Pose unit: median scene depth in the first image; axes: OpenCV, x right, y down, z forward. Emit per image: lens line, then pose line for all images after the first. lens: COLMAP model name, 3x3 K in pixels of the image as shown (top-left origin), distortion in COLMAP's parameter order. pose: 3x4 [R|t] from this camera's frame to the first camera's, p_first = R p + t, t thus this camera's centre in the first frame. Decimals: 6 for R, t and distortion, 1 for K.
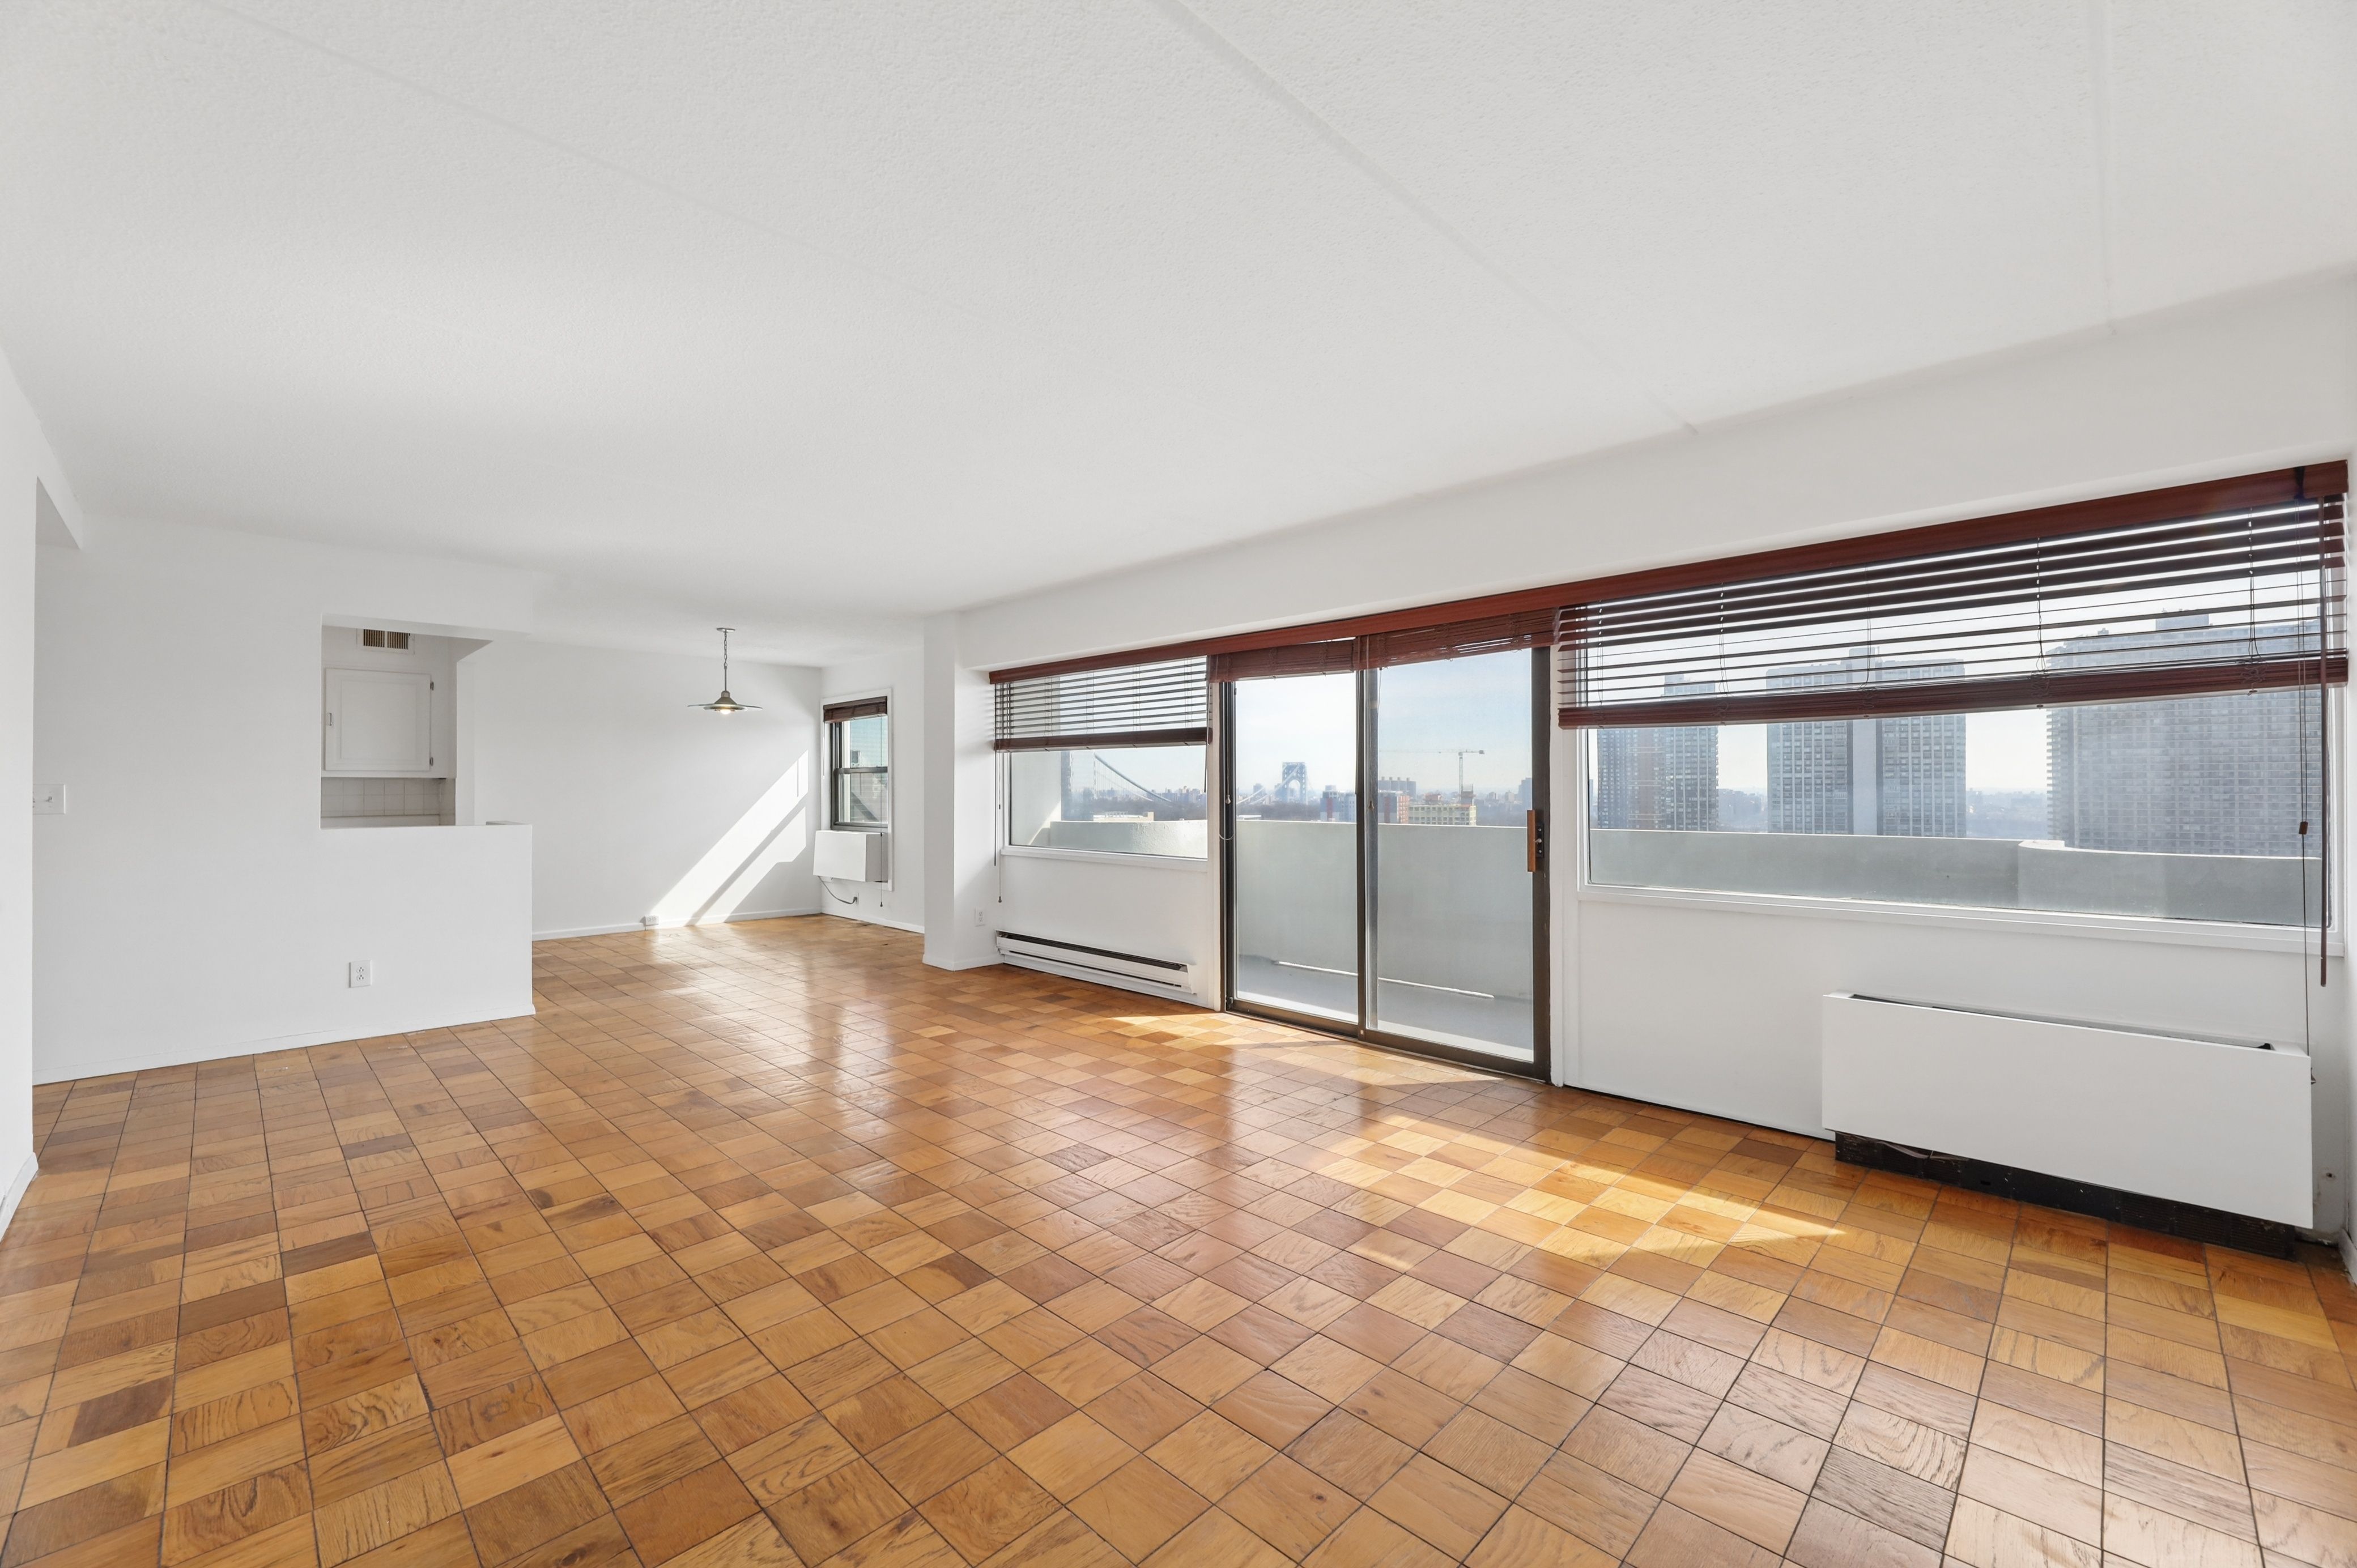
lens RADIAL K [[940.7, 0, 1171.5], [0, 940.7, 791.6], [0, 0, 1]] dist [-0.002281, -0.000053]
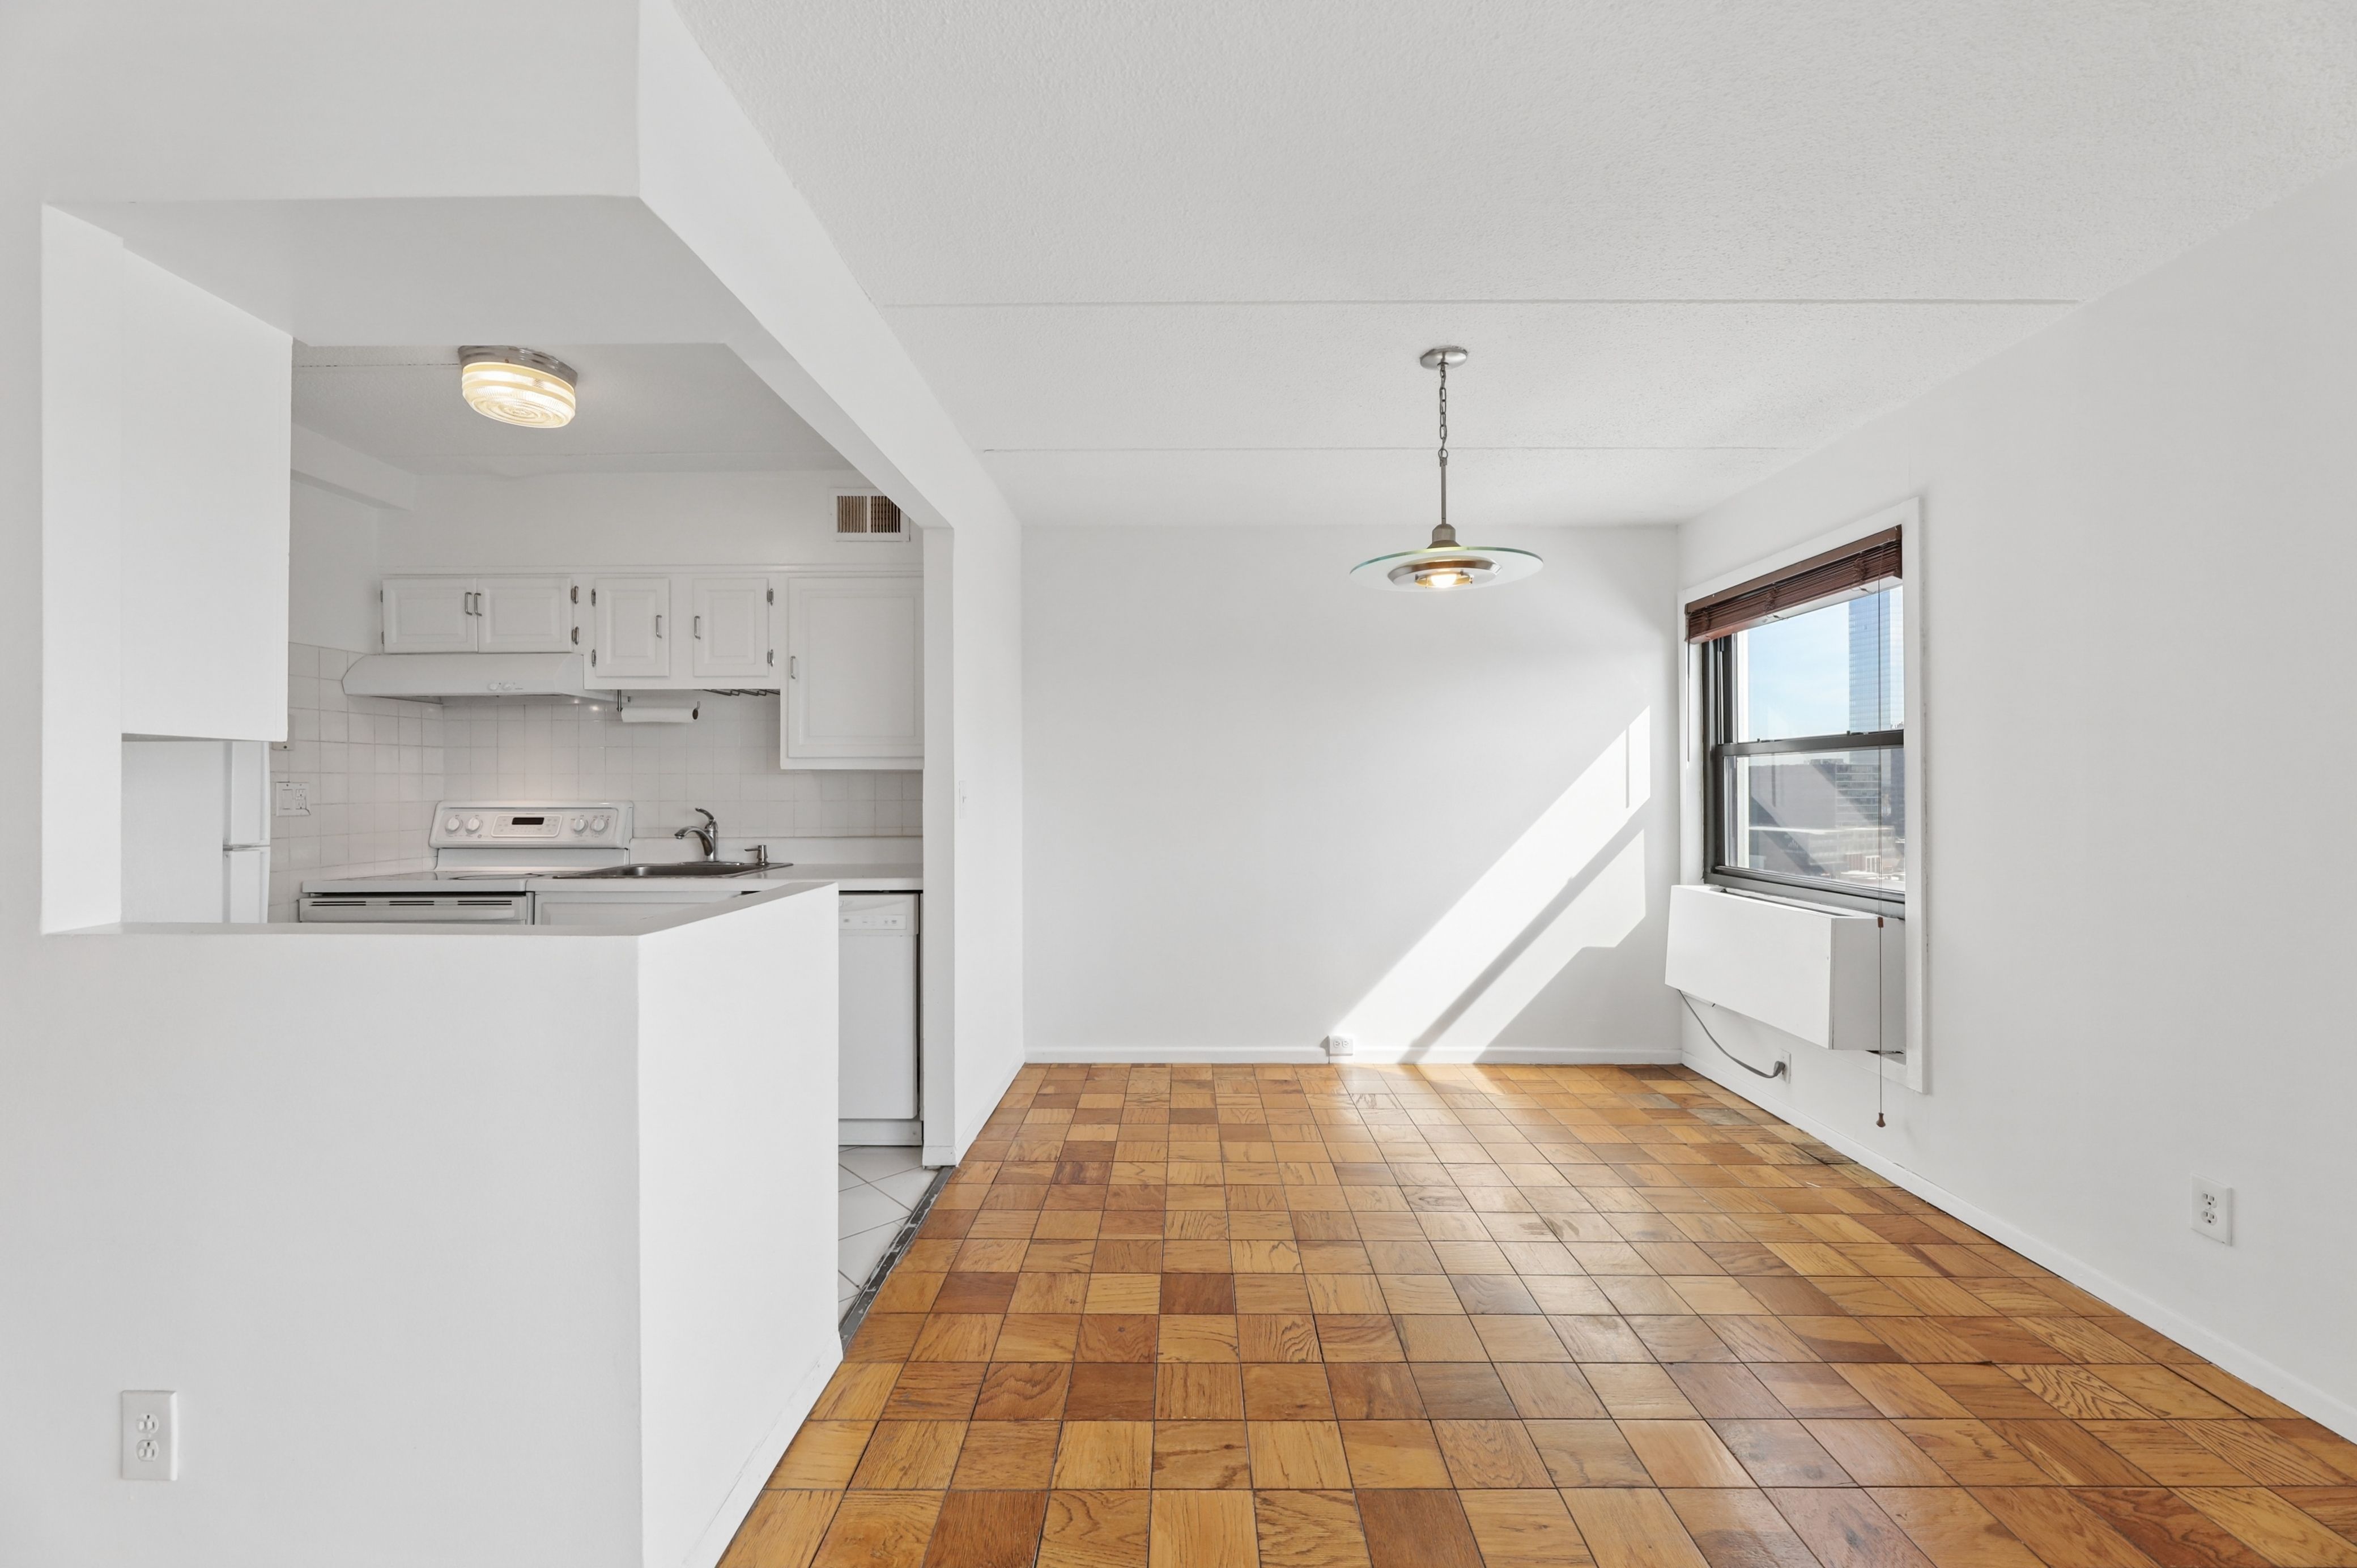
lens RADIAL K [[953.8, 0, 1177.0], [0, 953.8, 780.4], [0, 0, 1]] dist [-0.000631, -0.000123]
pose [[0.700262, -0.004027, -0.713875, -0.236802], [-0.002583, 0.999963, -0.008174, -0.003575], [0.713881, 0.007568, 0.700226, 0.558698]]
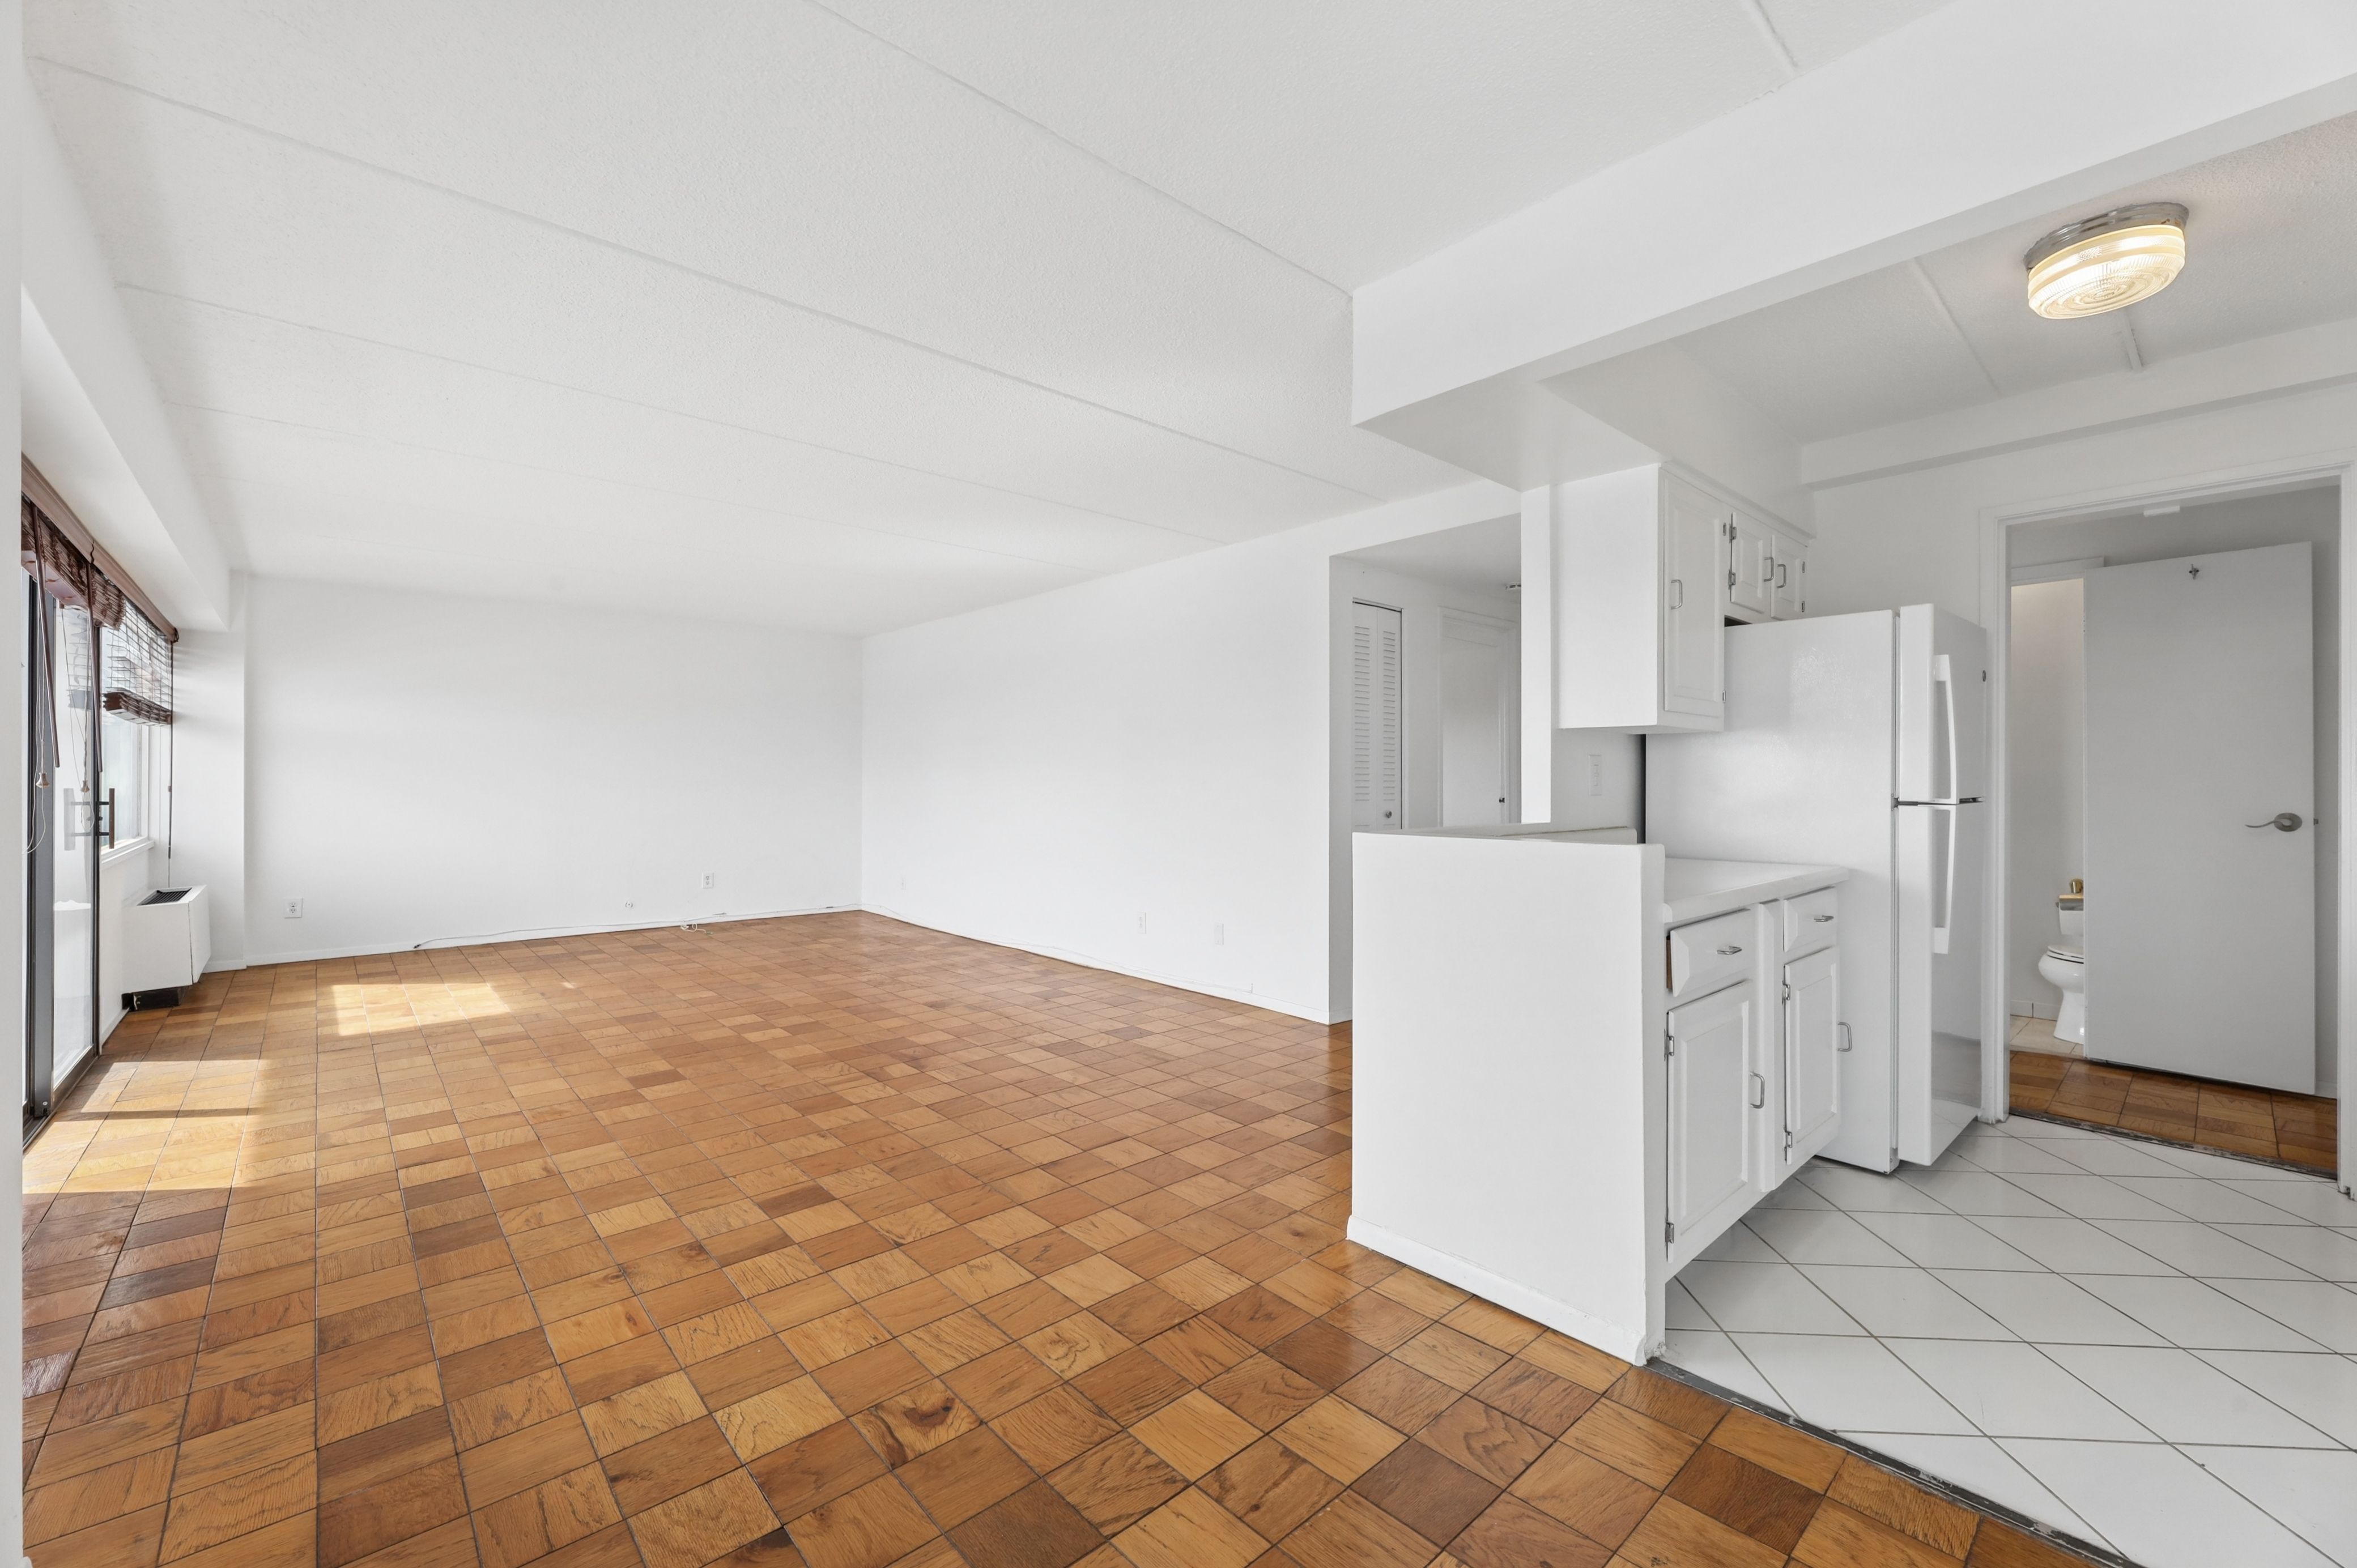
lens RADIAL K [[953.8, 0, 1177.0], [0, 953.8, 780.4], [0, 0, 1]] dist [-0.000631, -0.000123]
pose [[-0.998667, 0.000184, 0.051618, -0.375043], [0.000282, 0.999998, 0.001890, 0.005032], [-0.051618, 0.001902, -0.998665, 0.896400]]
